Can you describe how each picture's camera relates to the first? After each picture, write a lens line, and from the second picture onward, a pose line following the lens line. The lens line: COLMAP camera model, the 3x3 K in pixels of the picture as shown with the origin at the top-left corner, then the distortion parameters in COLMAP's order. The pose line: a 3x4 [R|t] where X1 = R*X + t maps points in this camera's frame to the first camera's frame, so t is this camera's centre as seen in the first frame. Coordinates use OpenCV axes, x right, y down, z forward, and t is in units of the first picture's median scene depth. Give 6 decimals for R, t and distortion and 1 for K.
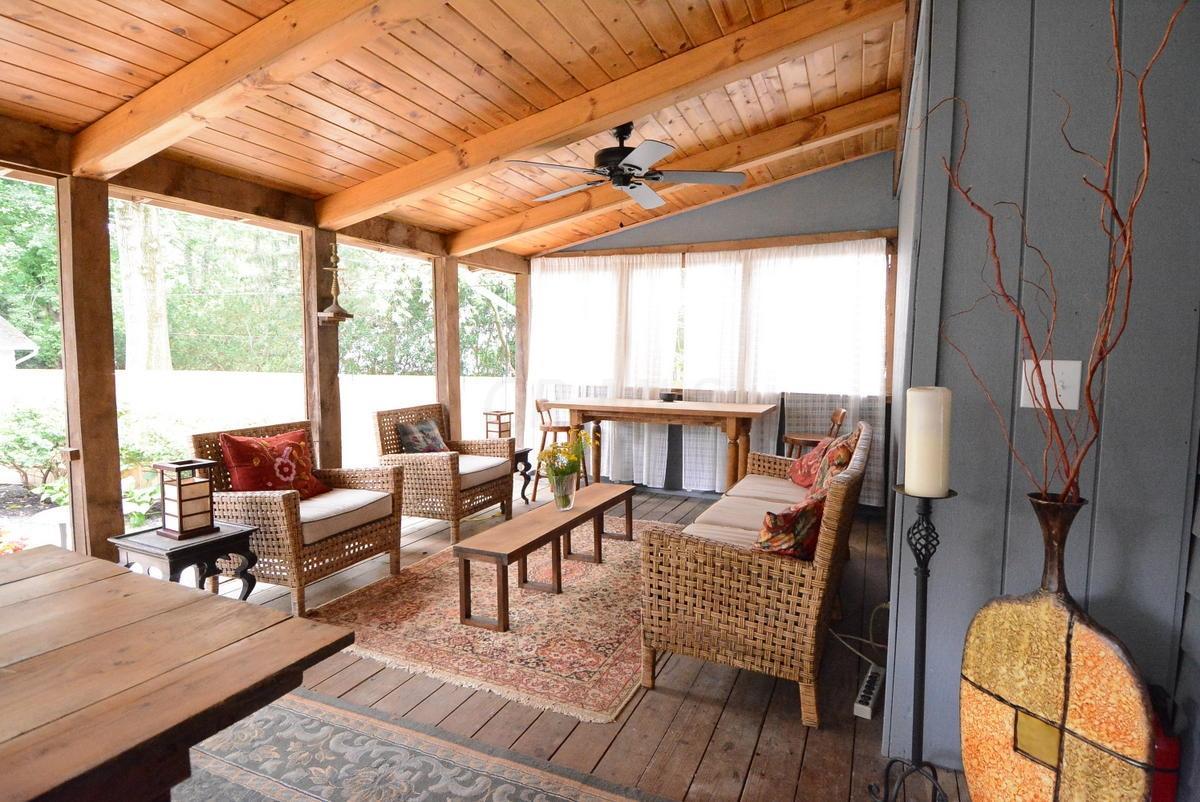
lens RADIAL K [[621.1, 0, 609.0], [0, 621.1, 398.0], [0, 0, 1]] dist [0.028108, -0.036858]
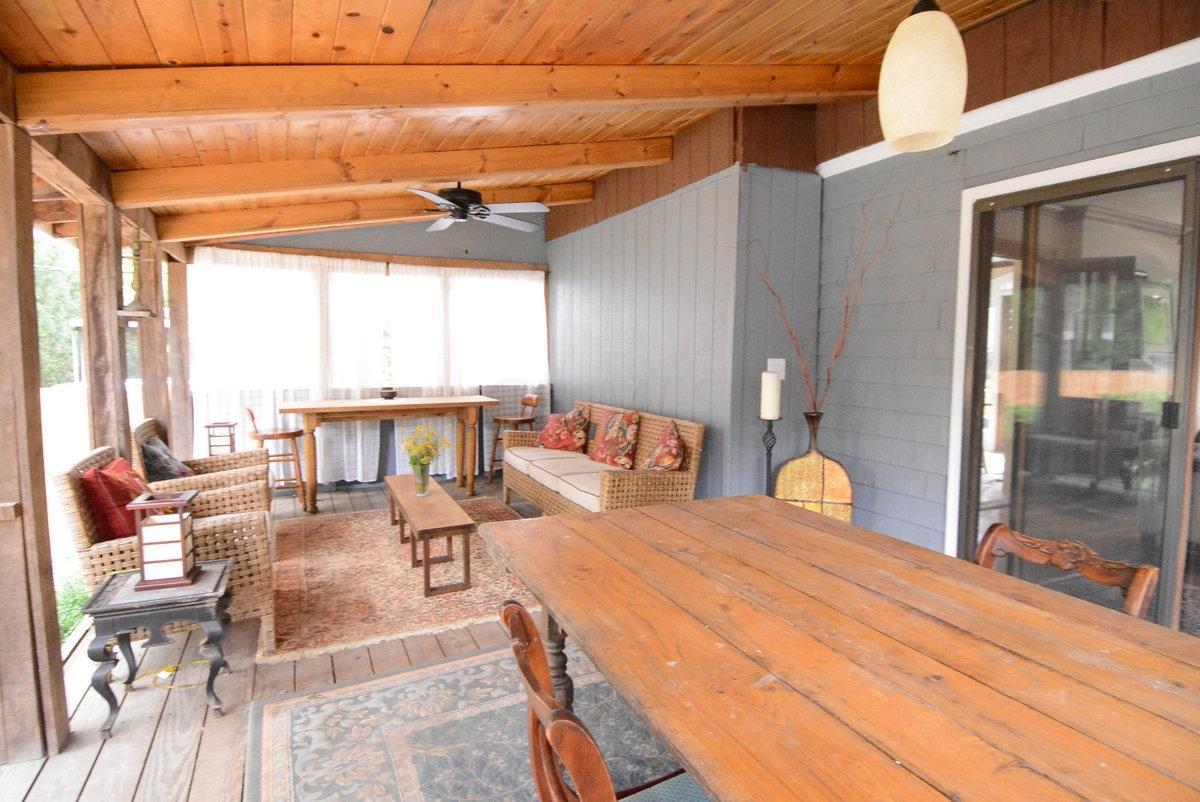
lens RADIAL K [[621.1, 0, 616.6], [0, 621.1, 397.5], [0, 0, 1]] dist [0.028108, -0.036858]
pose [[0.624613, -0.064255, 0.778286, -0.621656], [0.058681, 0.997653, 0.035272, -0.015053], [-0.778726, 0.023639, 0.626918, 0.006166]]
